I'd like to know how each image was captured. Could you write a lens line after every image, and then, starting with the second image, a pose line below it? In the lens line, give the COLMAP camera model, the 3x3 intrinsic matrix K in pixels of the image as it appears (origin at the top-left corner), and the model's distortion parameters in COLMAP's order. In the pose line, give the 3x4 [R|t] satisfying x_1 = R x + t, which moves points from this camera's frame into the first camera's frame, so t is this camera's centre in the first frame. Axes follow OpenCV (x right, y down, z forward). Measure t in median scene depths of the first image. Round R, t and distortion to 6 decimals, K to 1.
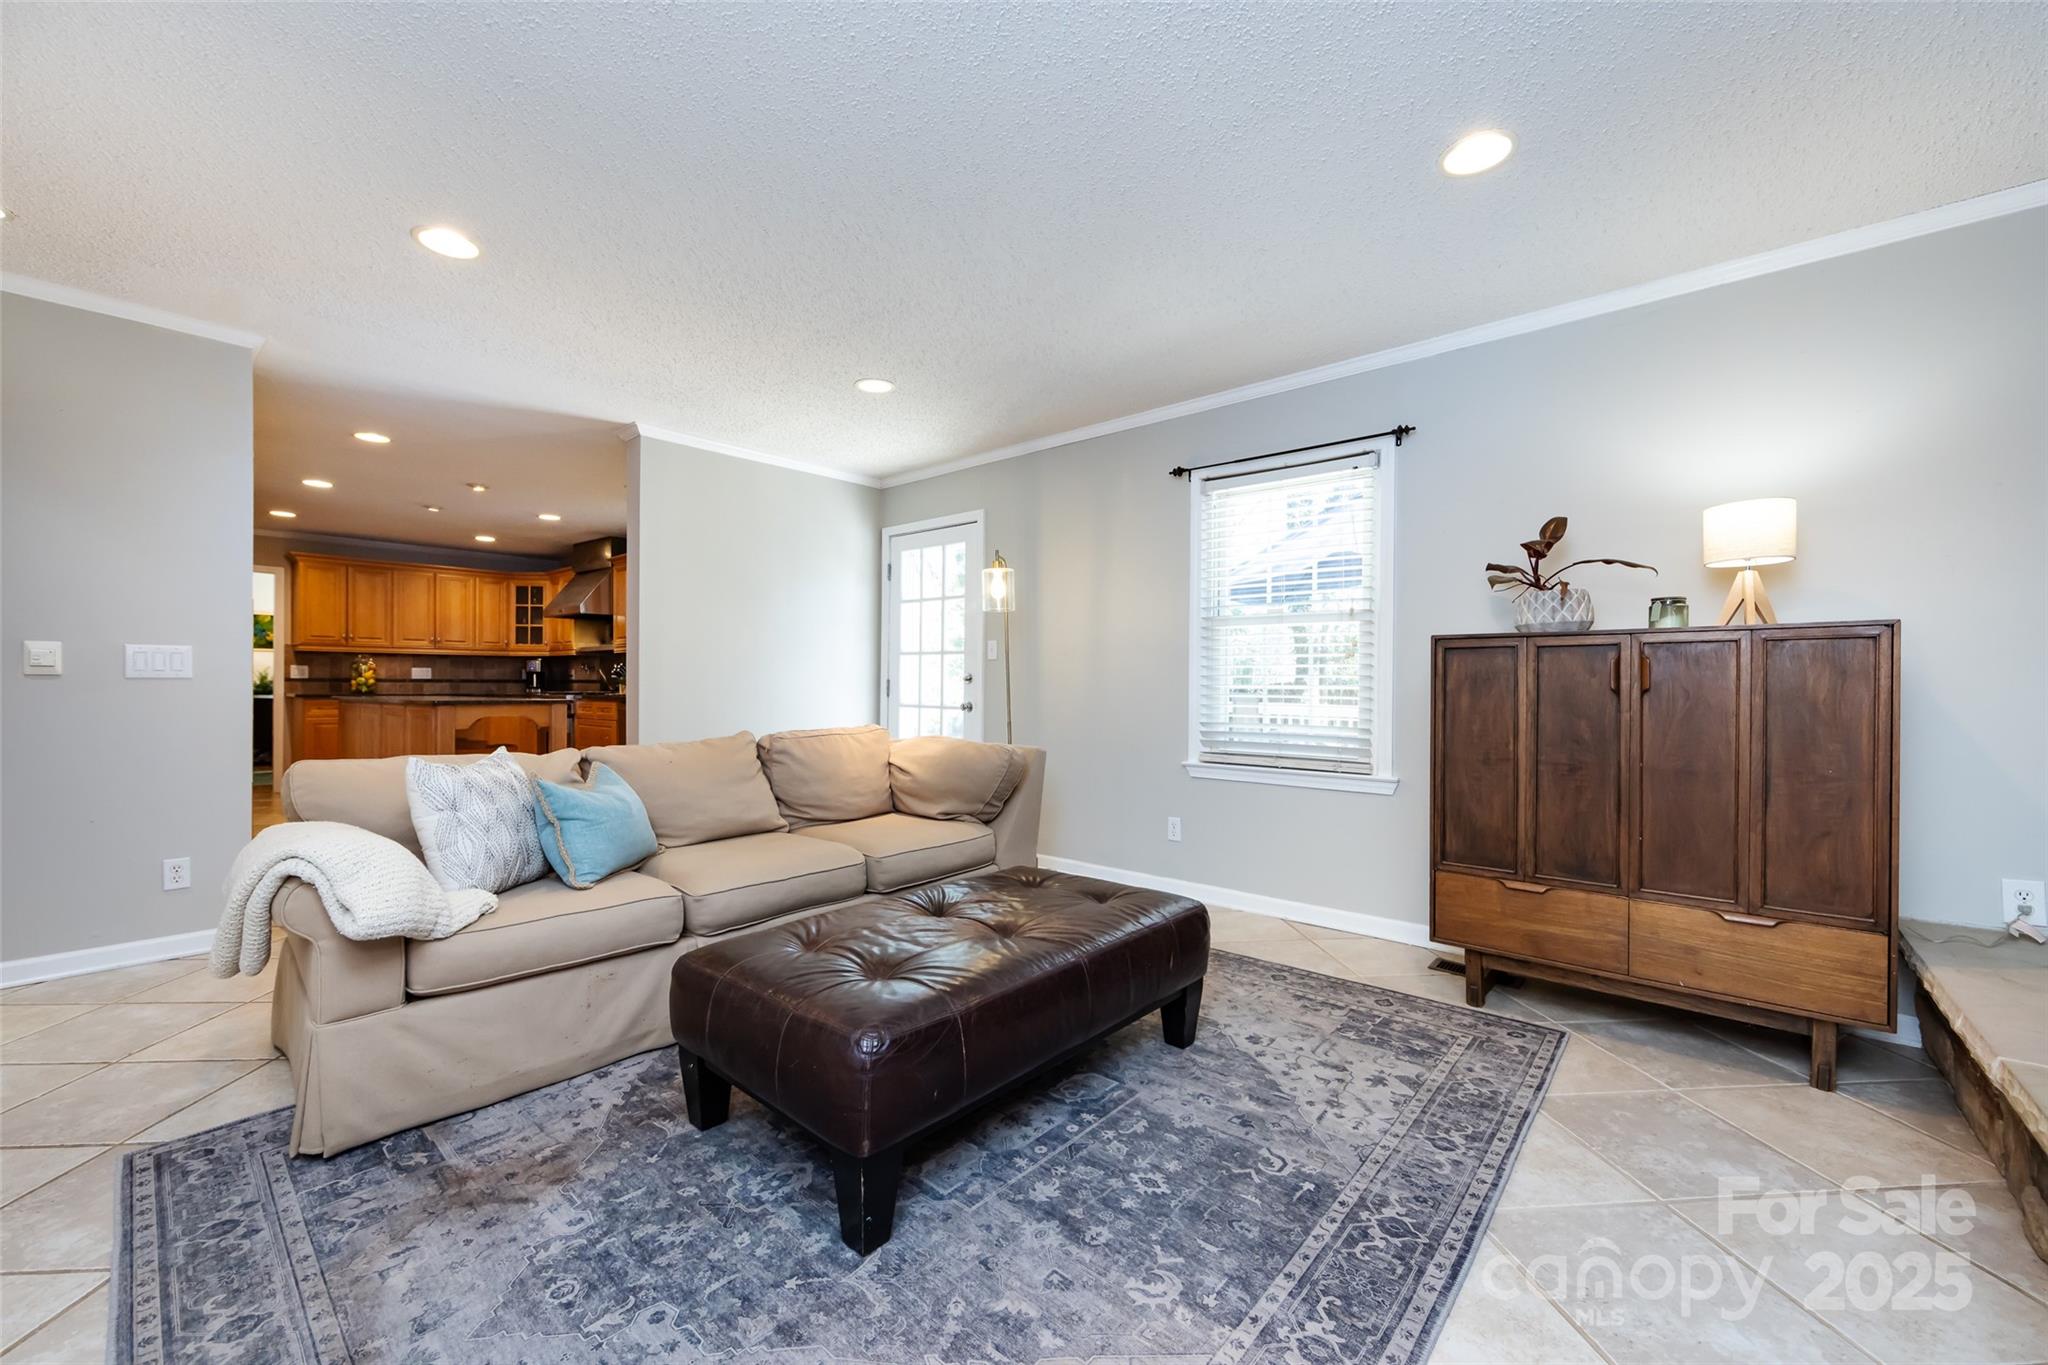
lens RADIAL K [[804.9, 0, 1028.9], [0, 804.9, 680.3], [0, 0, 1]] dist [-0.003844, -0.000380]
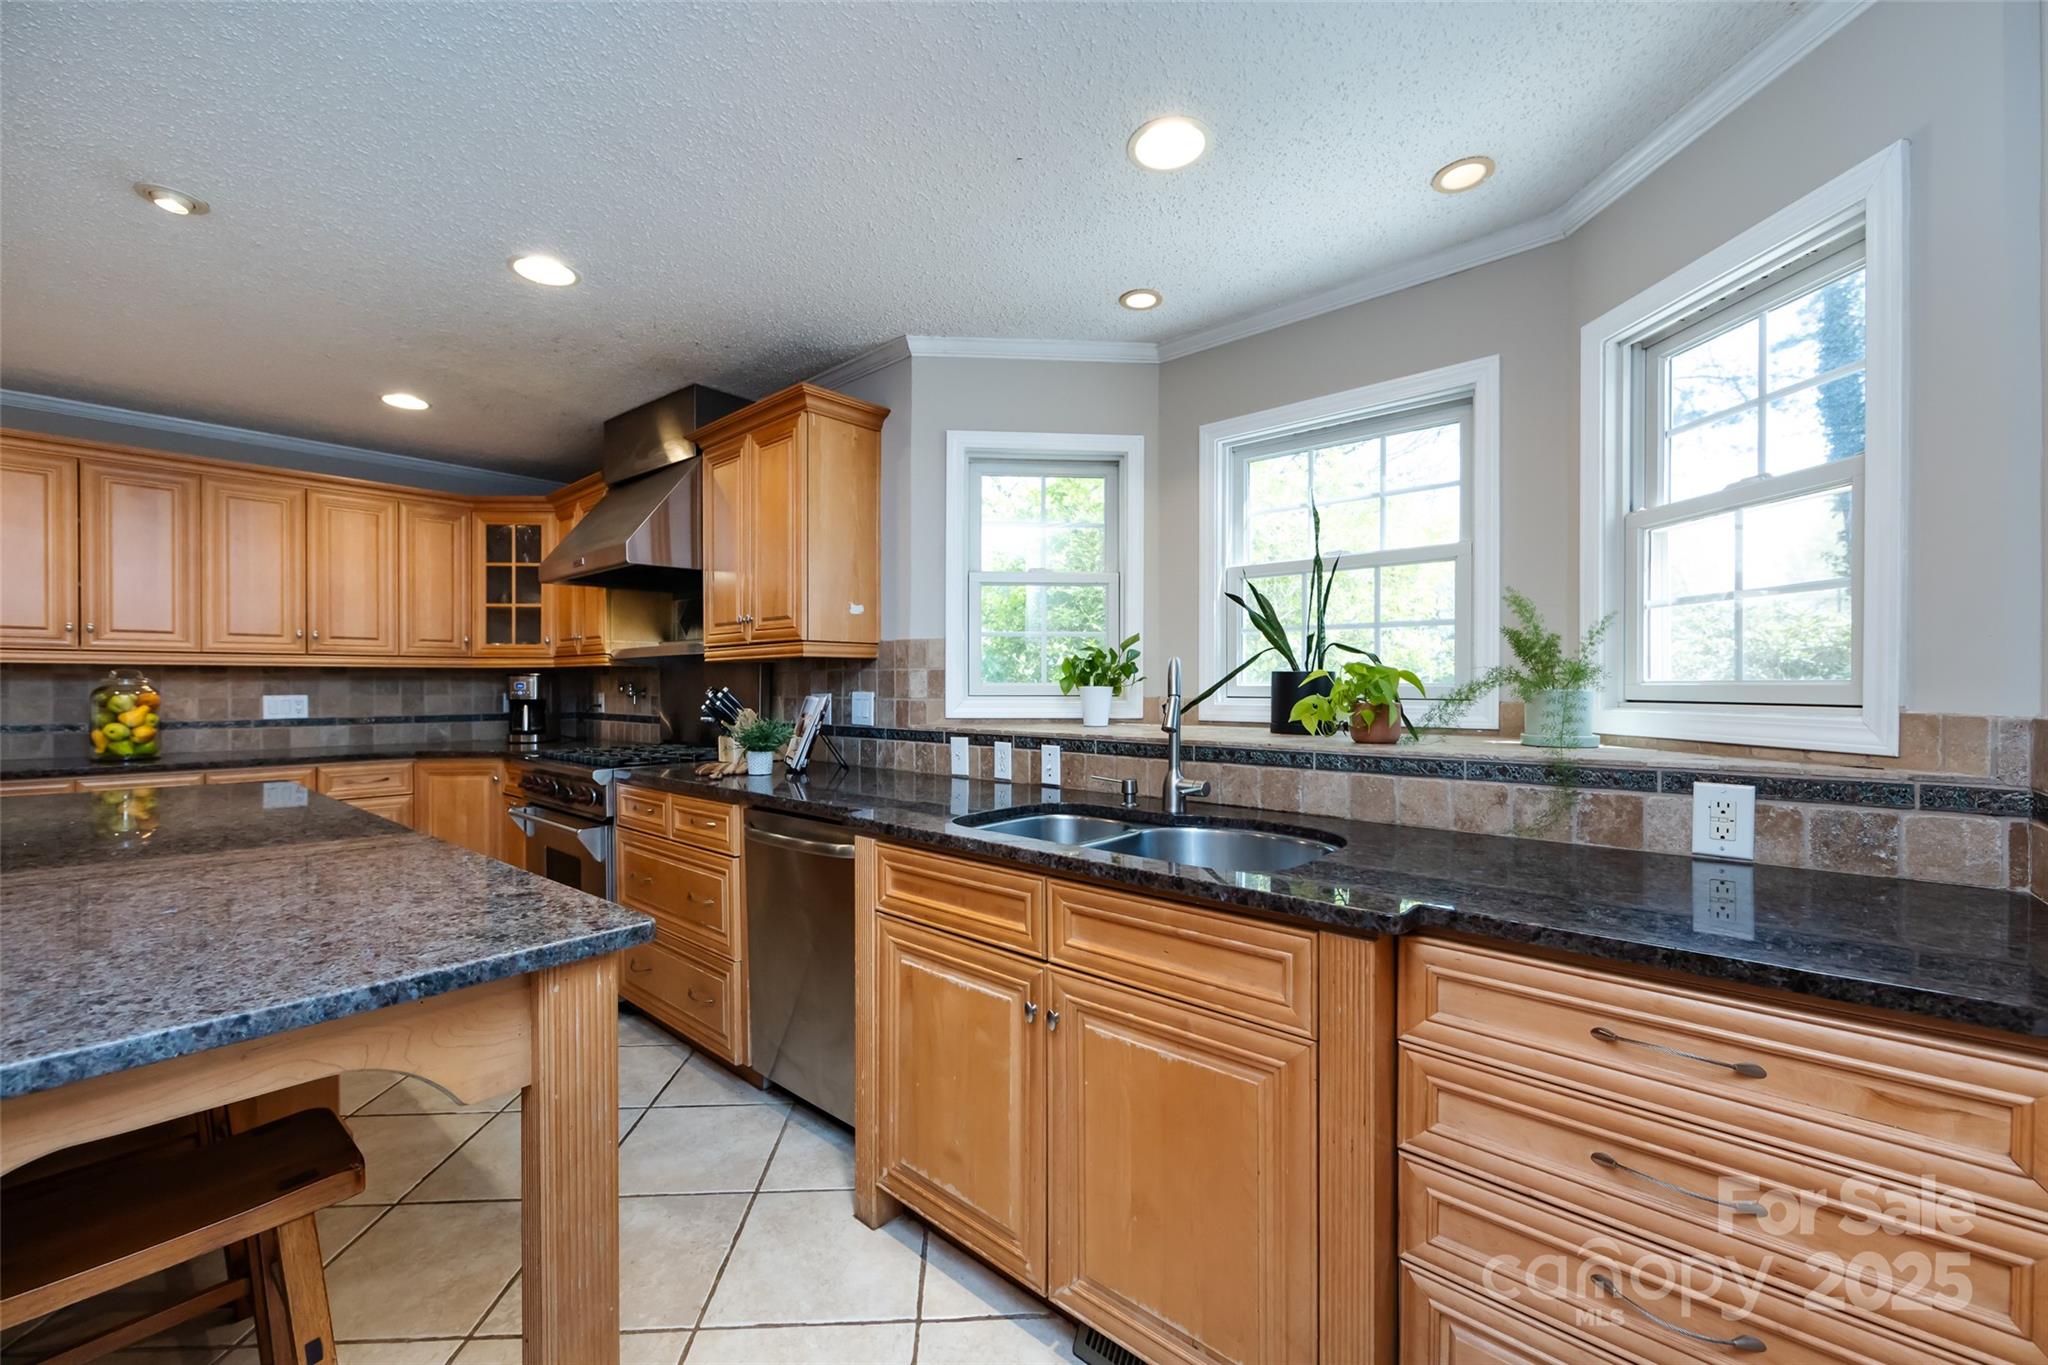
lens RADIAL K [[804.9, 0, 1019.4], [0, 804.9, 683.9], [0, 0, 1]] dist [-0.003844, -0.000380]
pose [[0.999723, -0.007750, -0.022204, -0.308071], [0.007836, 0.999962, 0.003779, -0.020233], [0.022174, -0.003952, 0.999746, 0.525144]]
